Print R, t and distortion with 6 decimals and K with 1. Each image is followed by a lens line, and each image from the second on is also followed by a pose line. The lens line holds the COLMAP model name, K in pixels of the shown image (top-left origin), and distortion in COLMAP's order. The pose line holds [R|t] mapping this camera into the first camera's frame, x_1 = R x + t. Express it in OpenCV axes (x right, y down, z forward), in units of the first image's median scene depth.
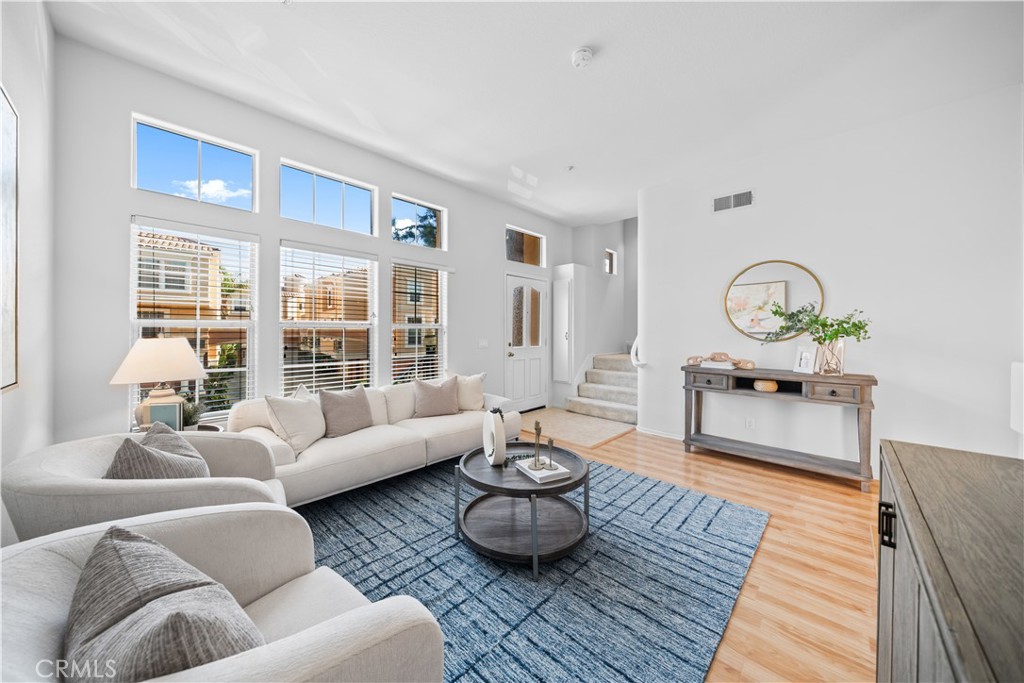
lens RADIAL K [[352.1, 0, 506.2], [0, 352.1, 334.0], [0, 0, 1]] dist [-0.007882, -0.000053]
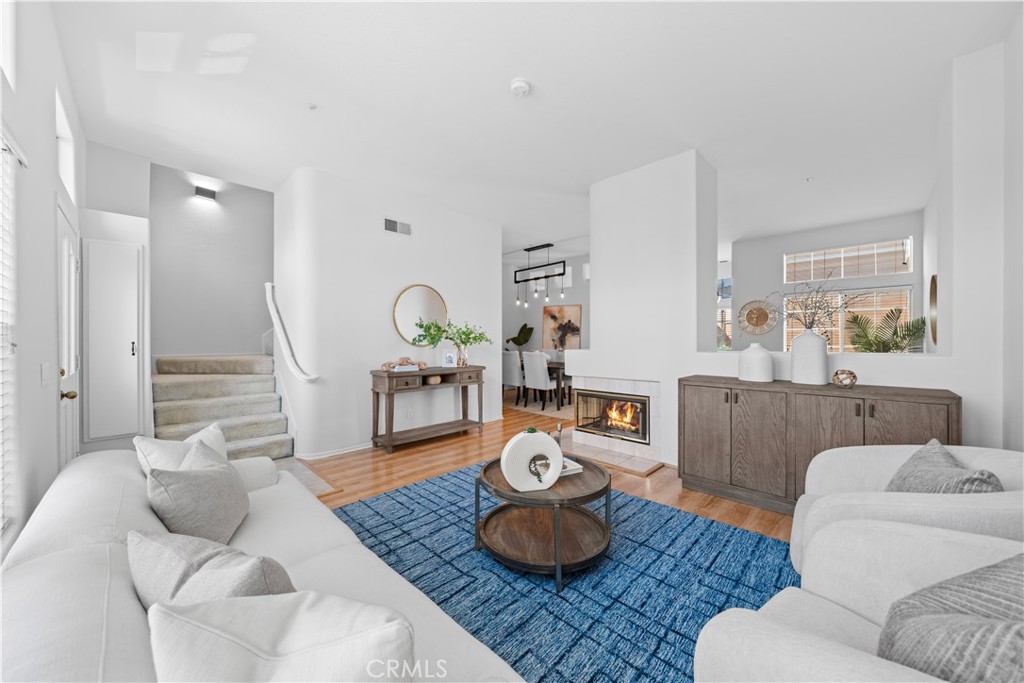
lens RADIAL K [[362.9, 0, 506.7], [0, 362.9, 340.2], [0, 0, 1]] dist [-0.008073, 0.000114]
pose [[0.026319, -0.006027, 0.999635, -0.638797], [0.009615, 0.999937, 0.005775, -0.007955], [-0.999607, 0.009459, 0.026376, 0.706088]]
